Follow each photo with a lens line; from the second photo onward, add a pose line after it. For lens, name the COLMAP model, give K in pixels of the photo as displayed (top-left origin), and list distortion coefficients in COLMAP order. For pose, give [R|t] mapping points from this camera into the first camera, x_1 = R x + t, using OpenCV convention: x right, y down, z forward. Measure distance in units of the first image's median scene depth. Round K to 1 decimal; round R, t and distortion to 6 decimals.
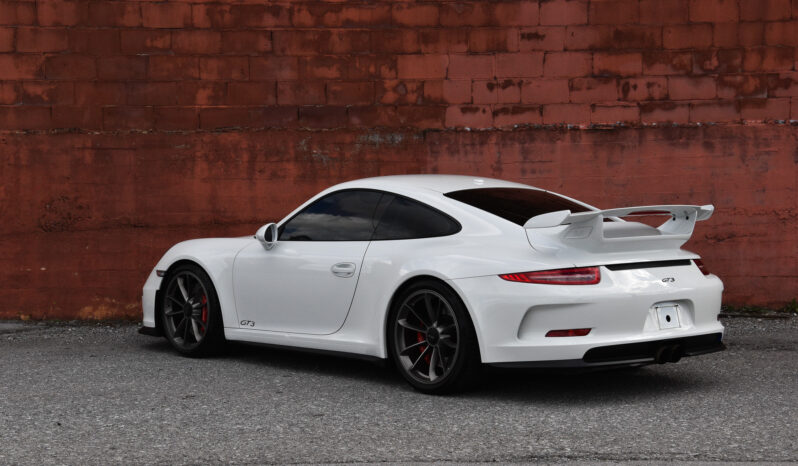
lens RADIAL K [[1577.4, 0, 400.9], [0, 1577.4, 236.6], [0, 0, 1]] dist [0.341069, 0.000000]
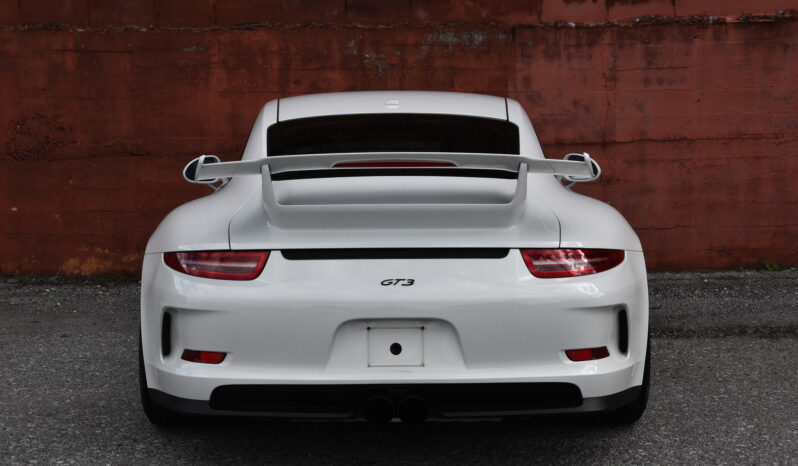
lens RADIAL K [[1760.7, 0, 384.8], [0, 1760.7, 257.1], [0, 0, 1]] dist [0.432493, 0.000000]
pose [[0.998908, 0.005190, -0.046441, -0.006458], [-0.002458, 0.998273, 0.058692, -0.007636], [0.046665, -0.058513, 0.997195, 0.152626]]
